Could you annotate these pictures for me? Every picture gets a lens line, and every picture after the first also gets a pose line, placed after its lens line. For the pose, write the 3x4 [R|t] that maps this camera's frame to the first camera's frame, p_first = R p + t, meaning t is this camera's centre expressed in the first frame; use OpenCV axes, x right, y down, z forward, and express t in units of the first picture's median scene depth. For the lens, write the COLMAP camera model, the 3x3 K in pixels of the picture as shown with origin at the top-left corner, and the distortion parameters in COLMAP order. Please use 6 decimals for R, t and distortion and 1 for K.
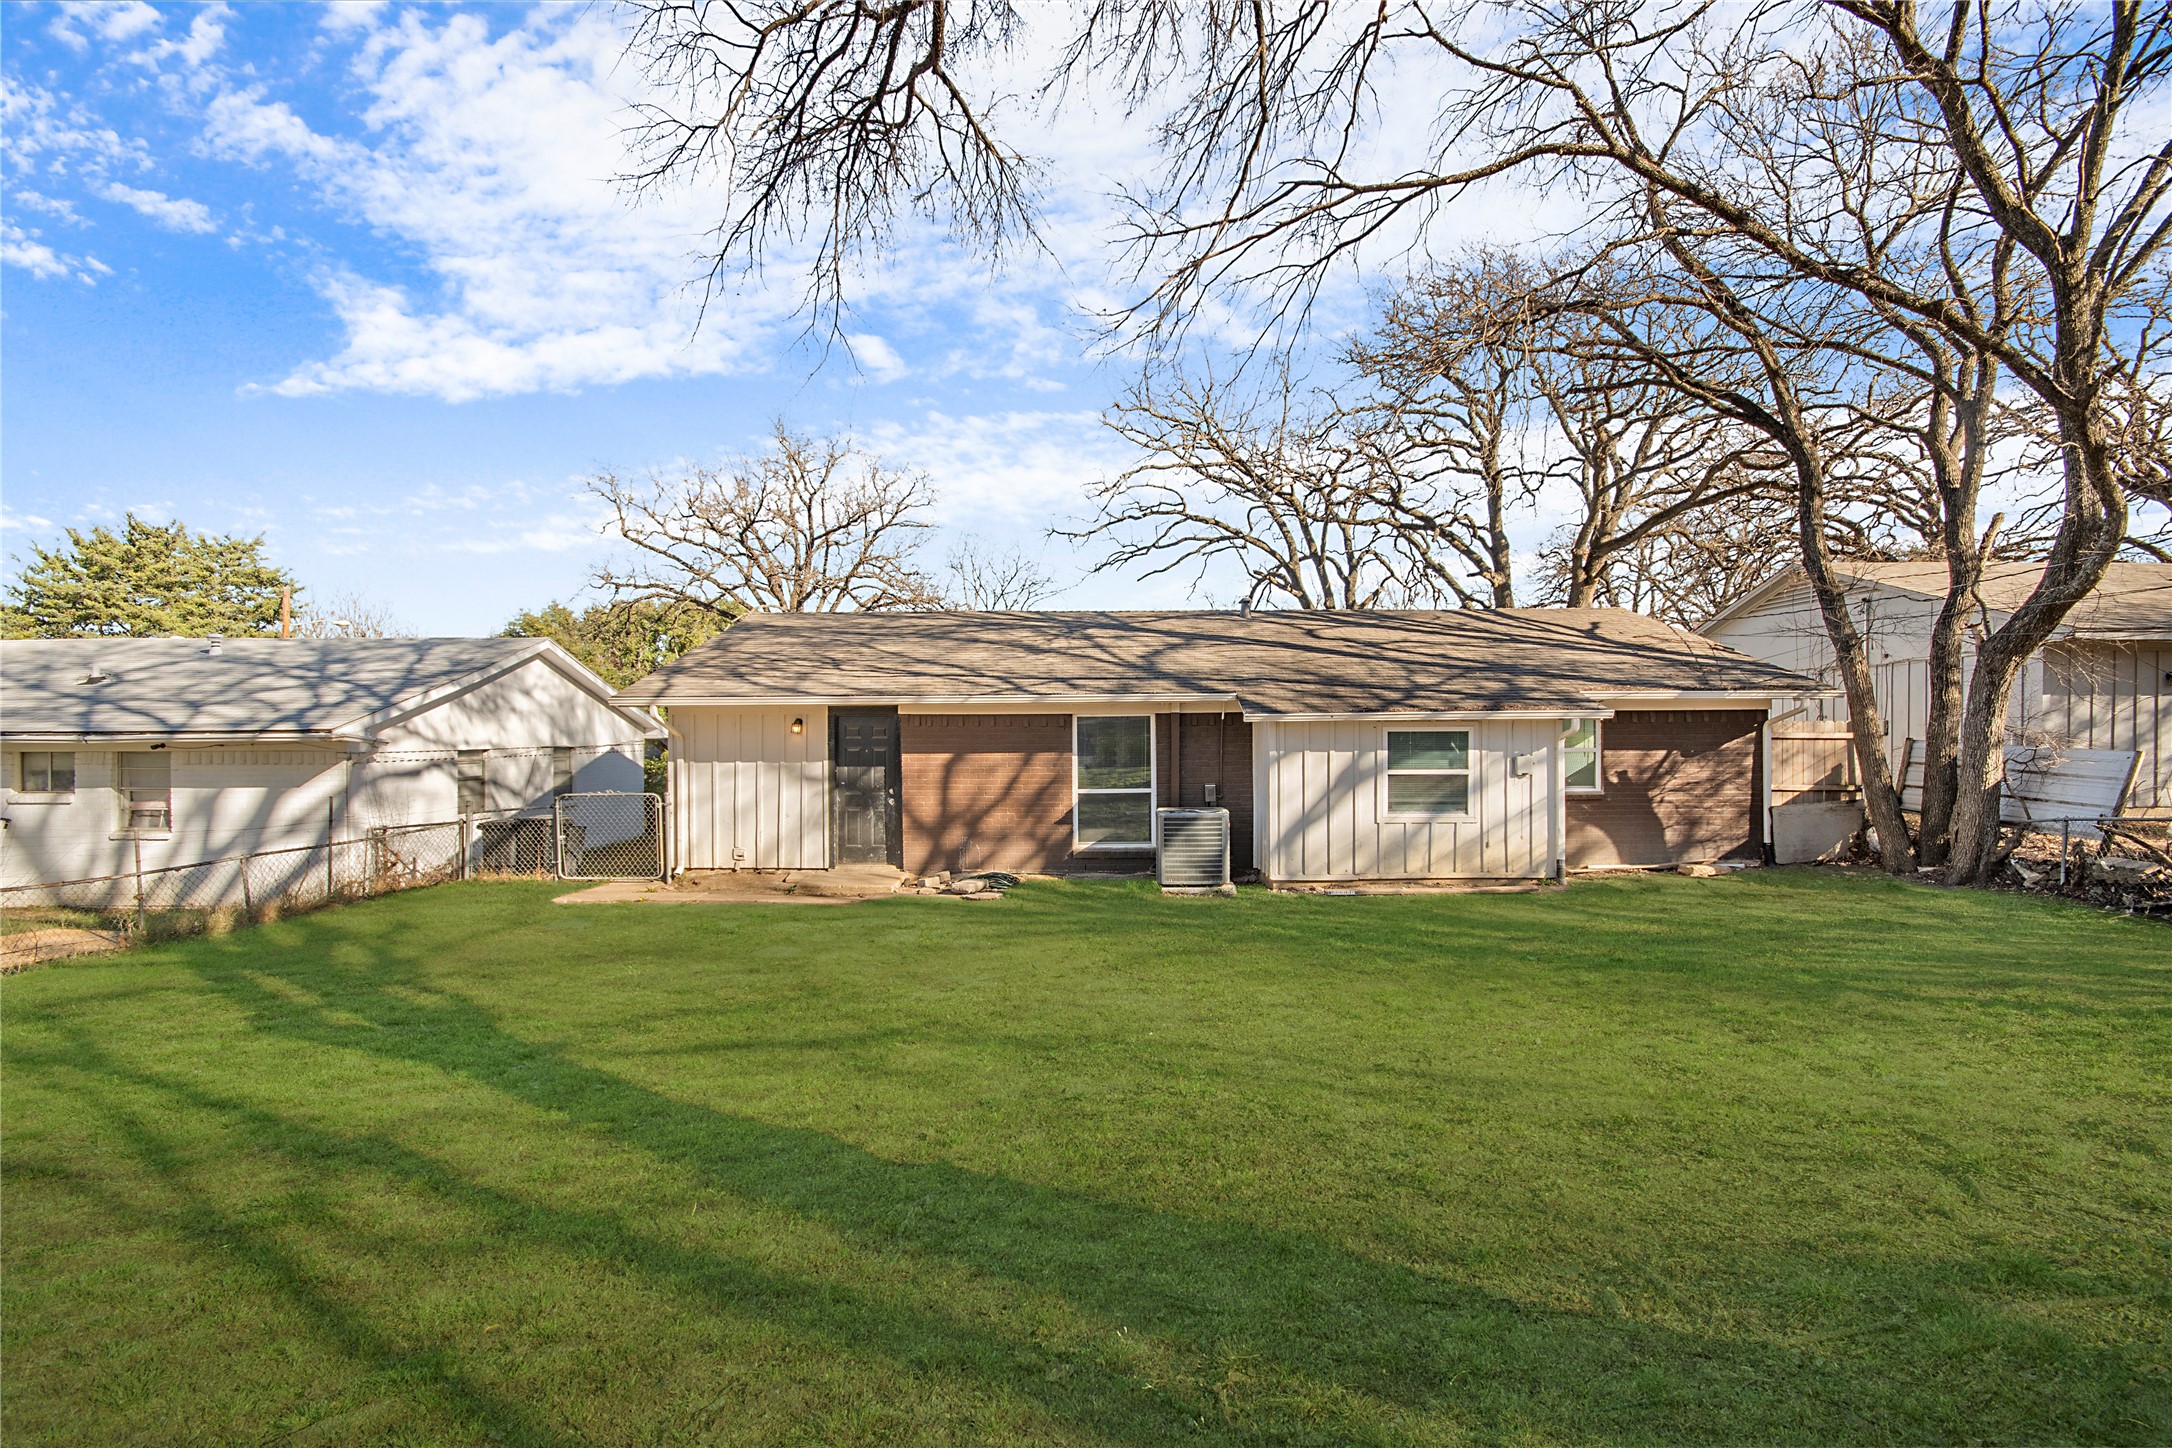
lens RADIAL K [[953.2, 0, 1086.0], [0, 953.2, 724.0], [0, 0, 1]] dist [-0.001762, -0.000389]
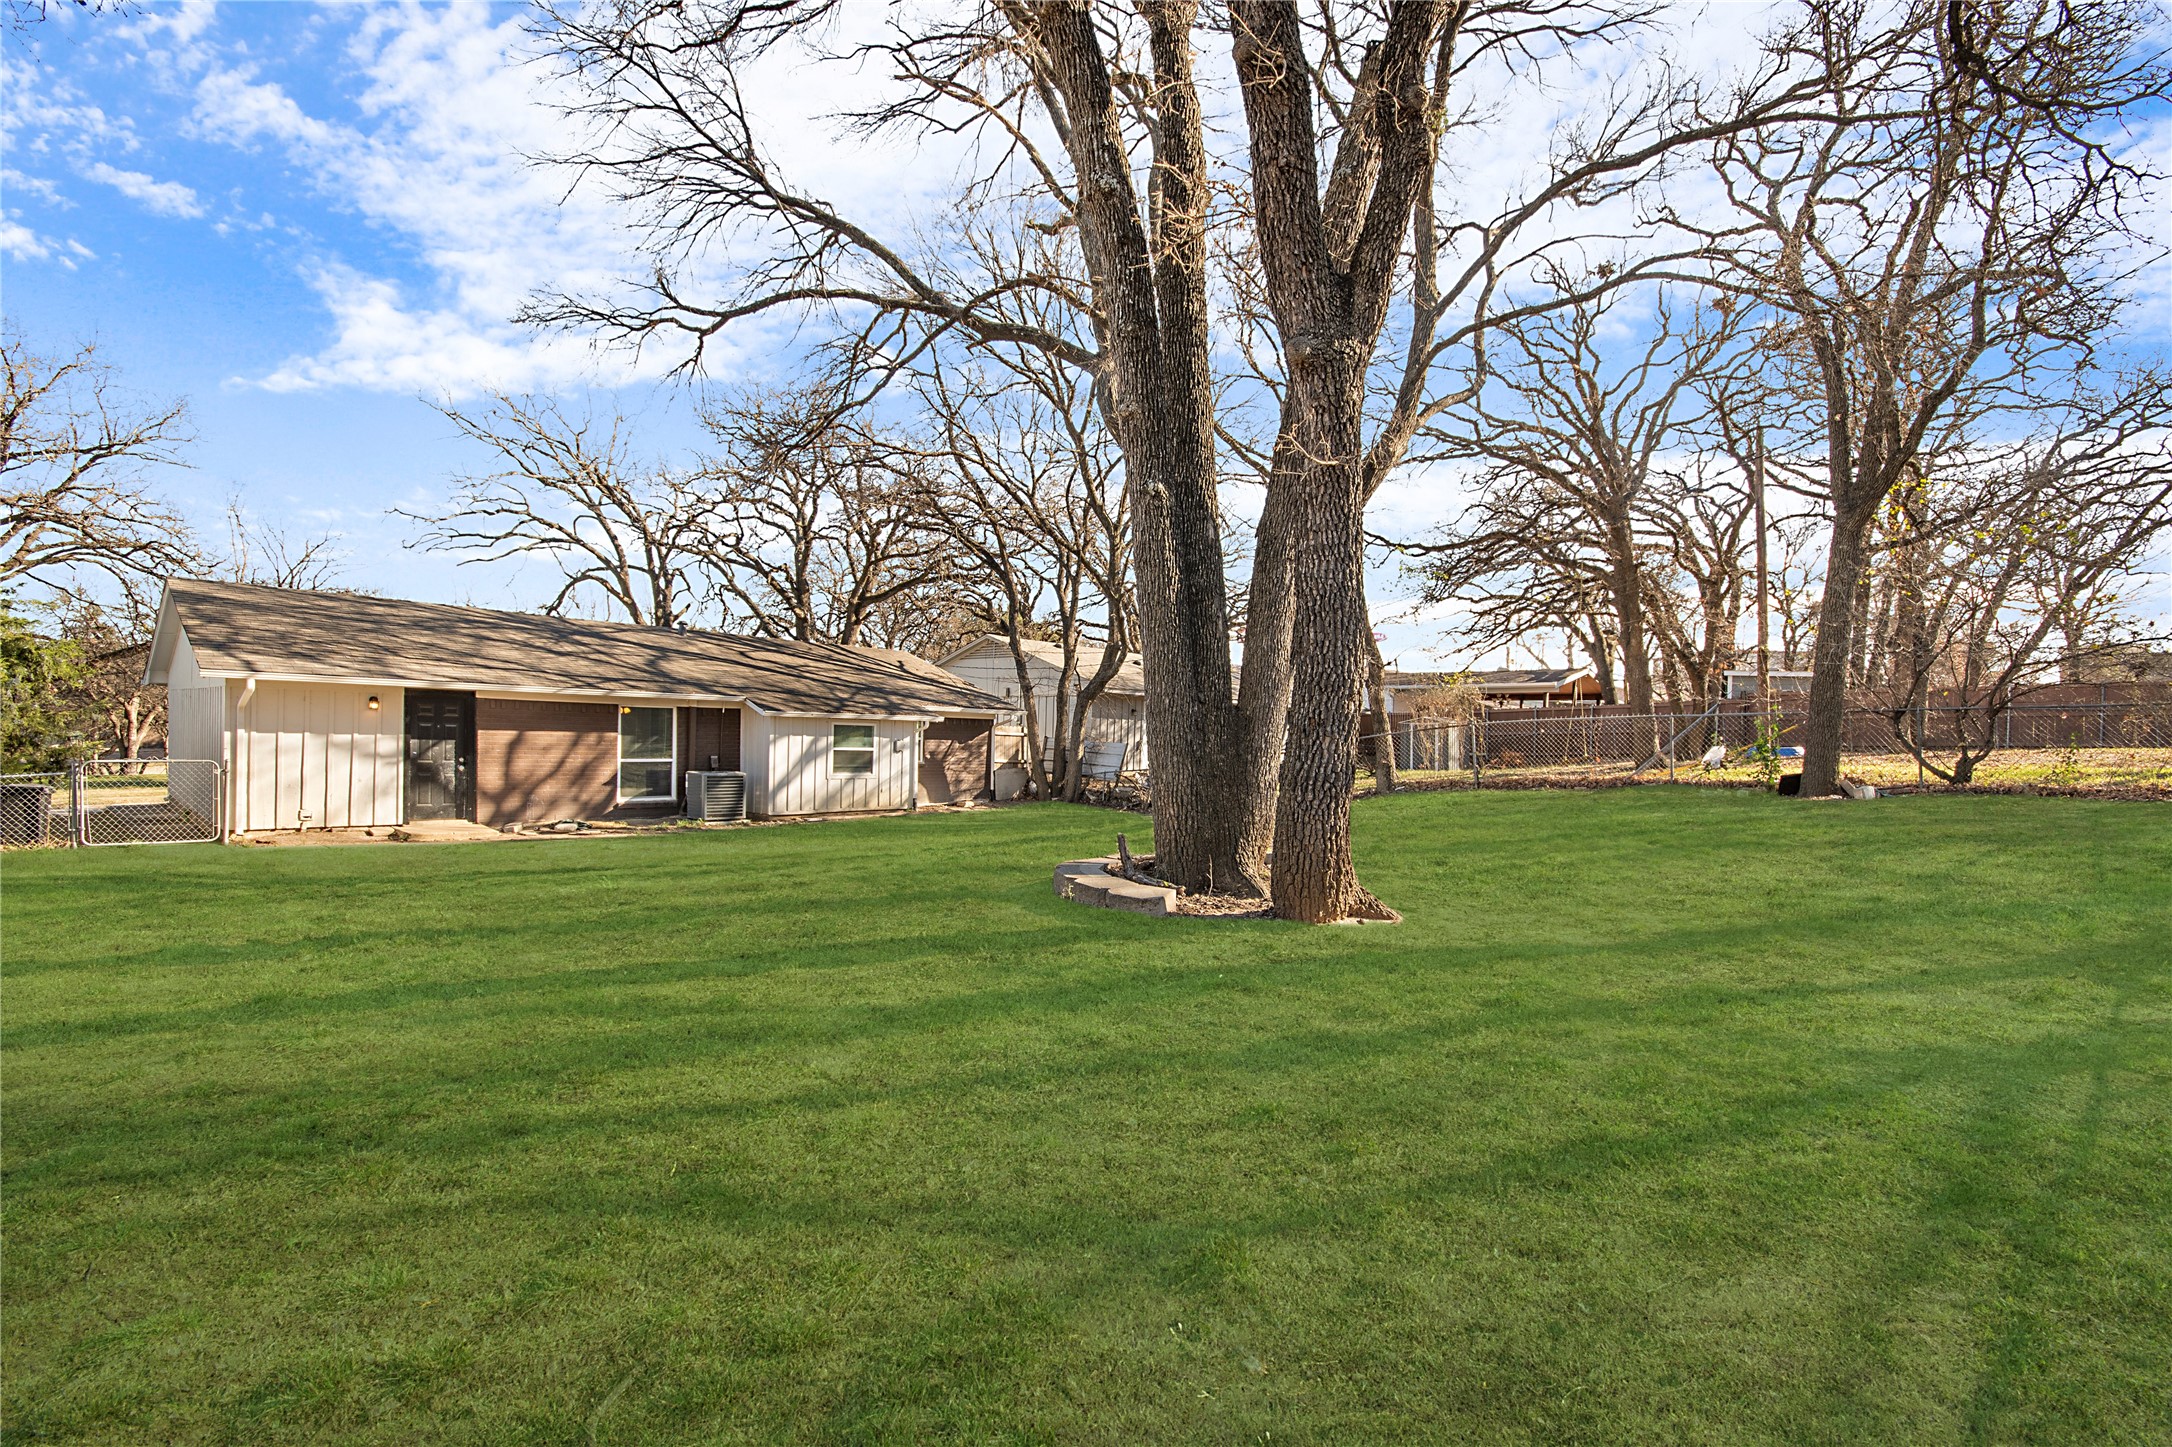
lens RADIAL K [[967.9, 0, 1092.2], [0, 967.9, 733.4], [0, 0, 1]] dist [-0.014512, -0.000144]
pose [[0.669795, 0.026543, 0.742071, -0.592654], [-0.038818, 0.999246, -0.000705, 0.005795], [-0.741530, -0.028333, 0.670321, -0.444043]]
